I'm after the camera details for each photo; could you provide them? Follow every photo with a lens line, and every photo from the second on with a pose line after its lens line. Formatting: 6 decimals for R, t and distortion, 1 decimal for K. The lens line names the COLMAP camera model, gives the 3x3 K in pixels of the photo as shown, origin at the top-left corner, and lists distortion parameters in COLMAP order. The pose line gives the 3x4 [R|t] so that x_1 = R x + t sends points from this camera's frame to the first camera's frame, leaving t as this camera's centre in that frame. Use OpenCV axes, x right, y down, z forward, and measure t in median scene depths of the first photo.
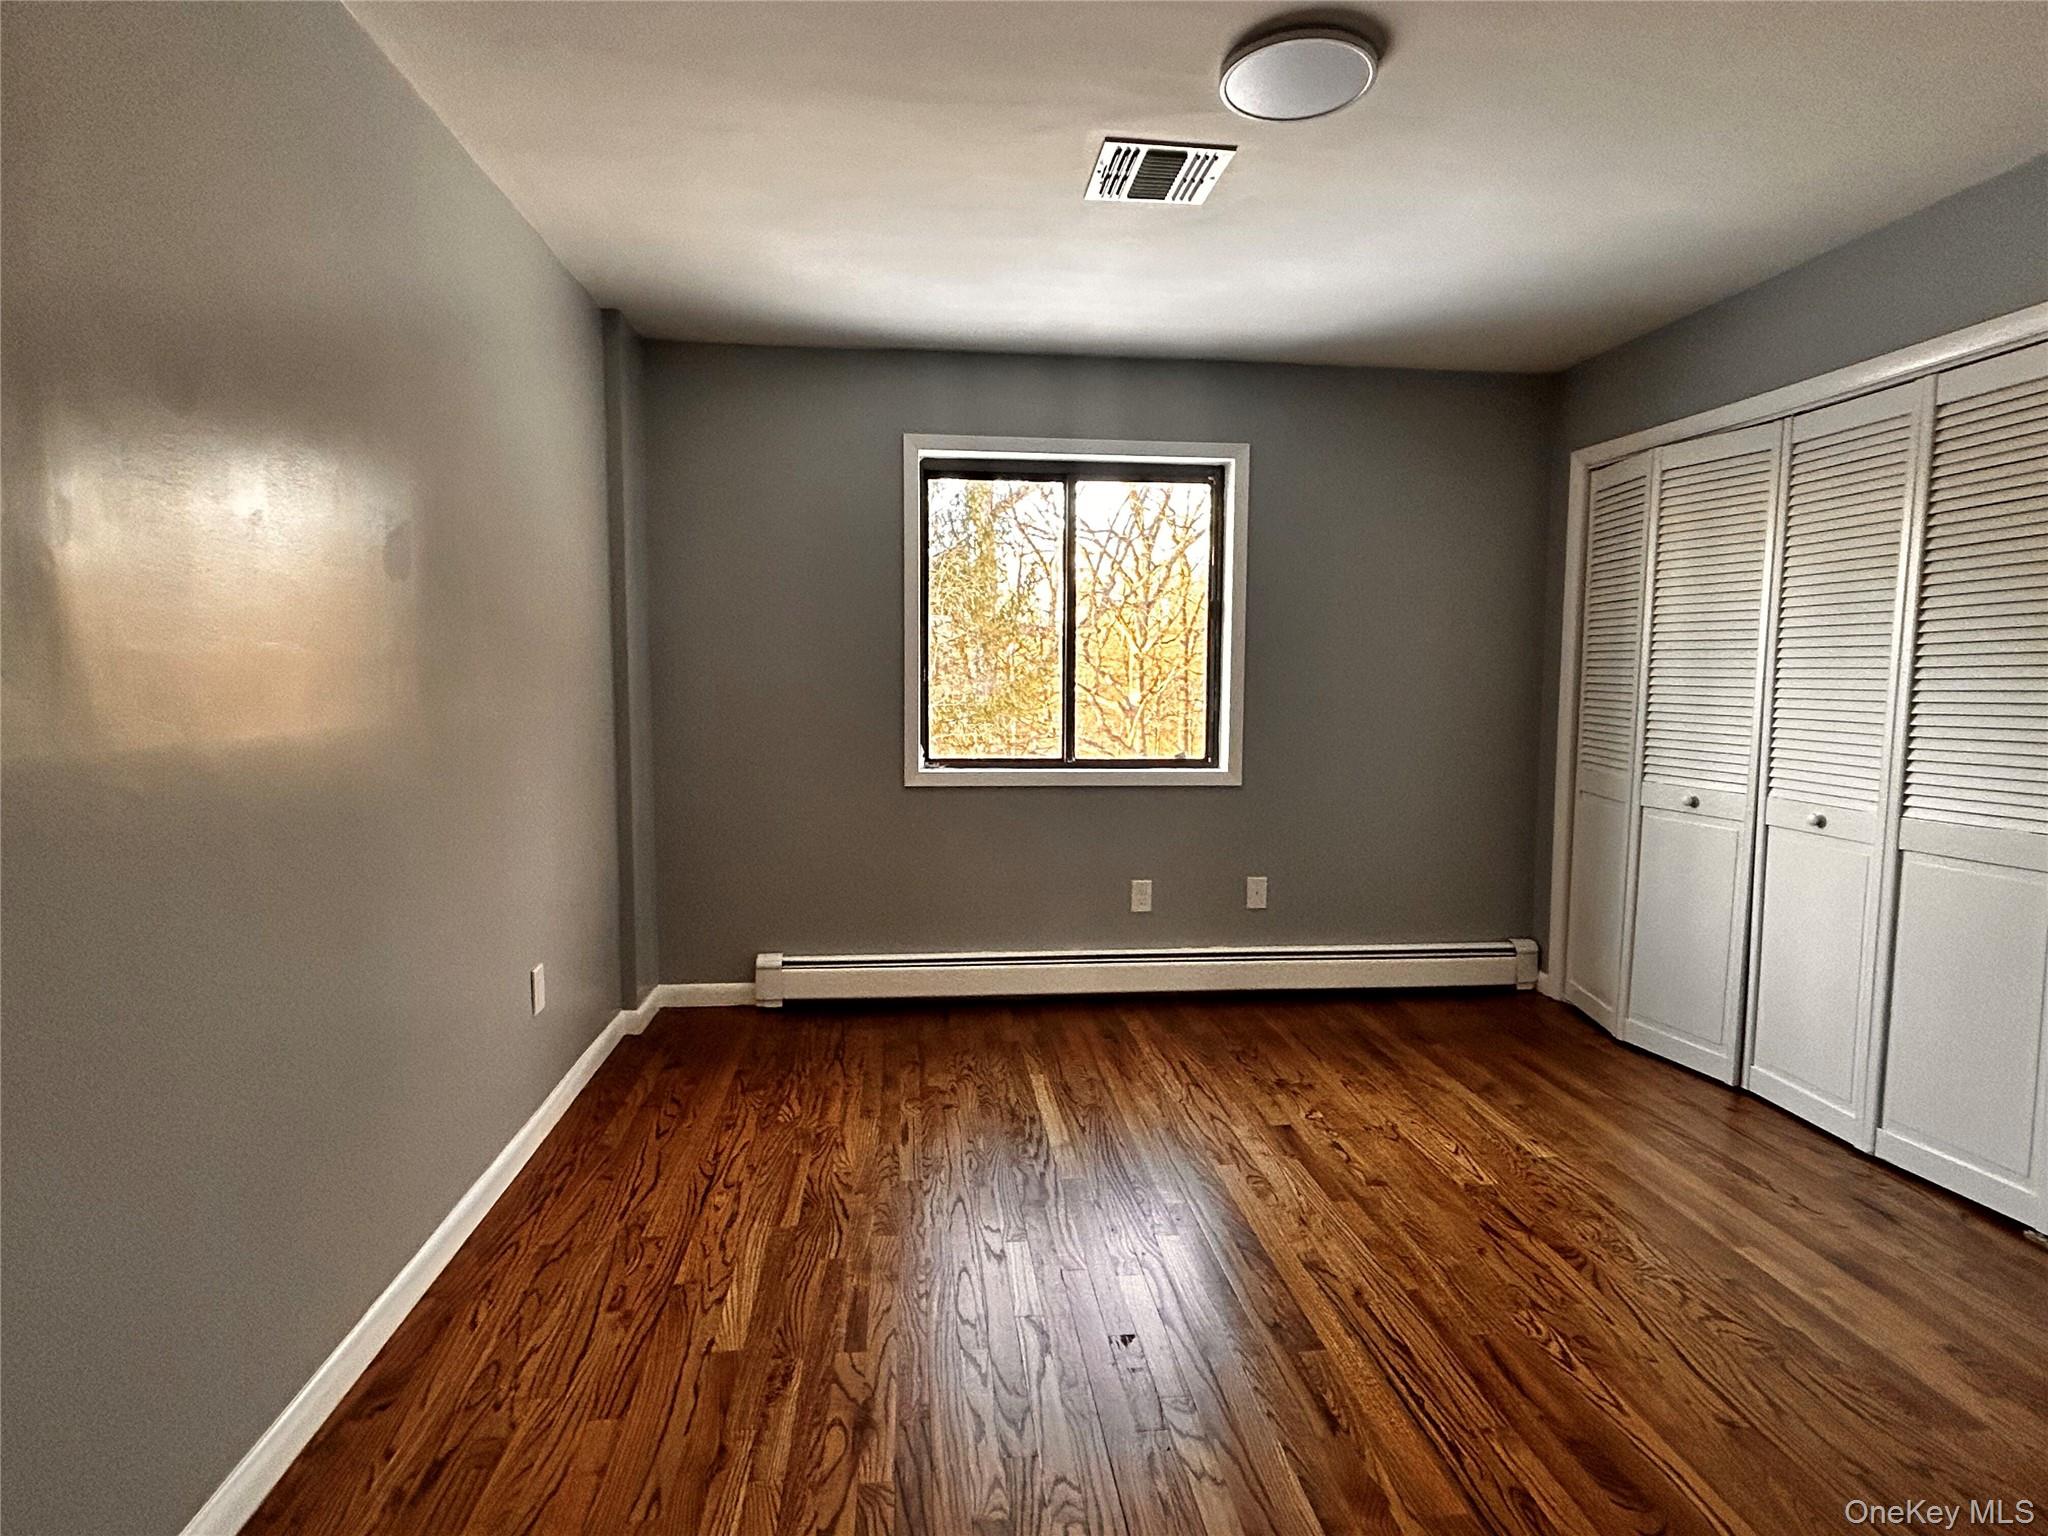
lens RADIAL K [[1083.0, 0, 1026.2], [0, 1083.0, 761.0], [0, 0, 1]] dist [0.001534, 0.000016]
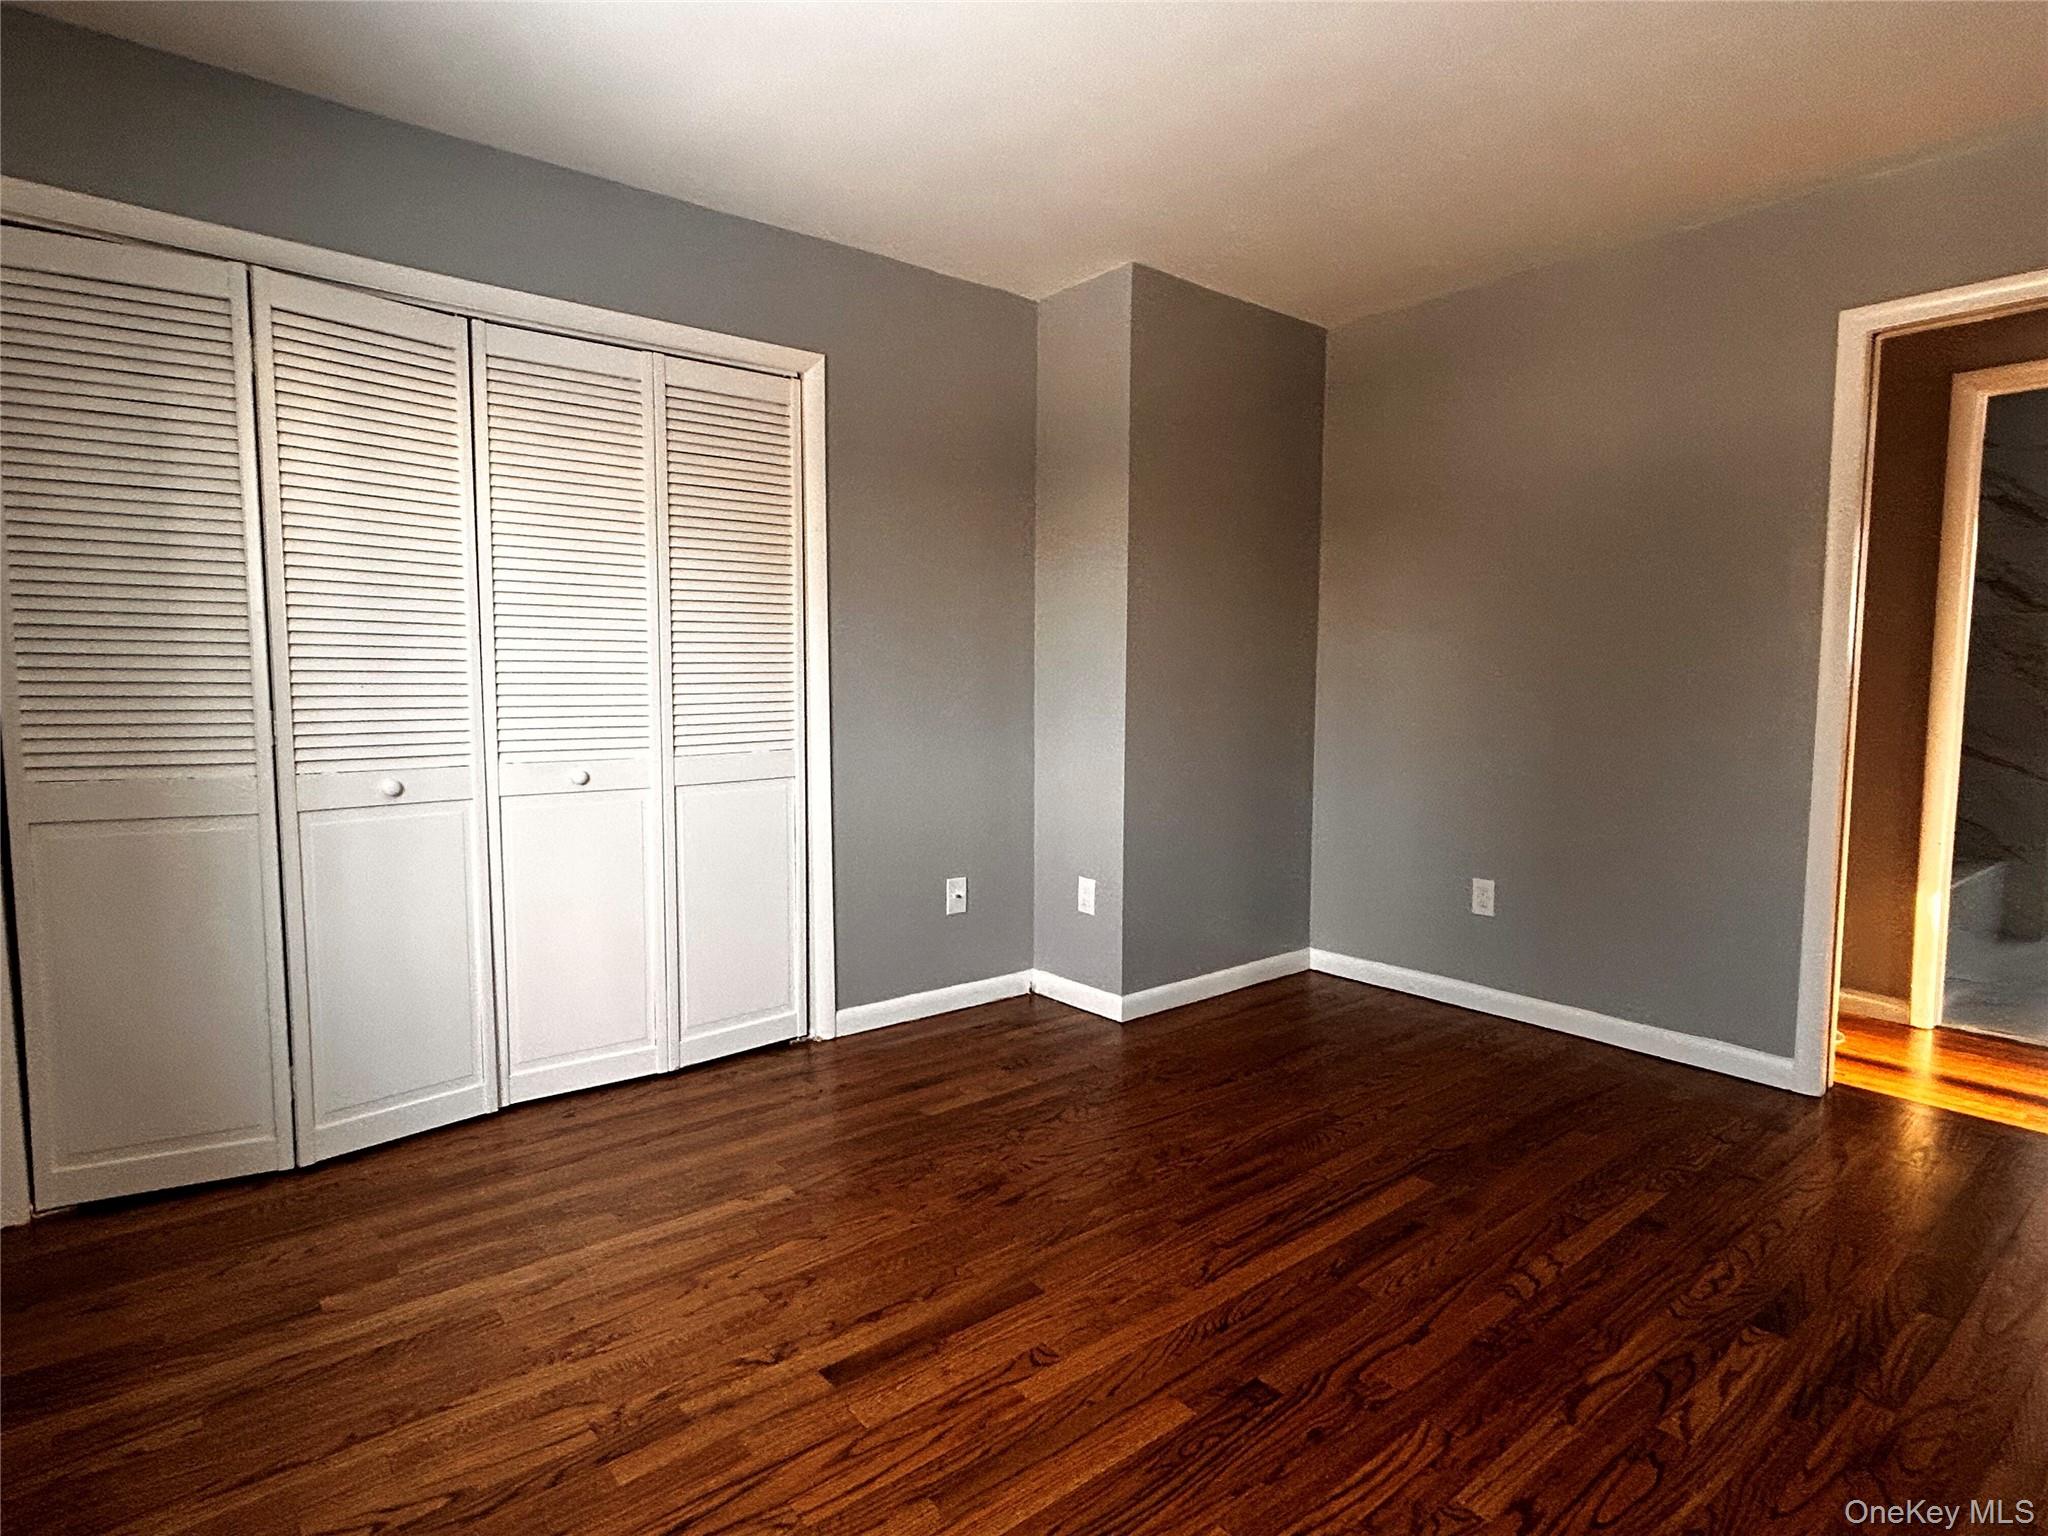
lens RADIAL K [[1083.0, 0, 1026.2], [0, 1083.0, 761.0], [0, 0, 1]] dist [0.001534, 0.000016]
pose [[-0.541338, -0.078295, 0.837152, -0.309093], [0.057742, 0.989843, 0.129914, -0.066903], [-0.838820, 0.118666, -0.531318, 1.288343]]
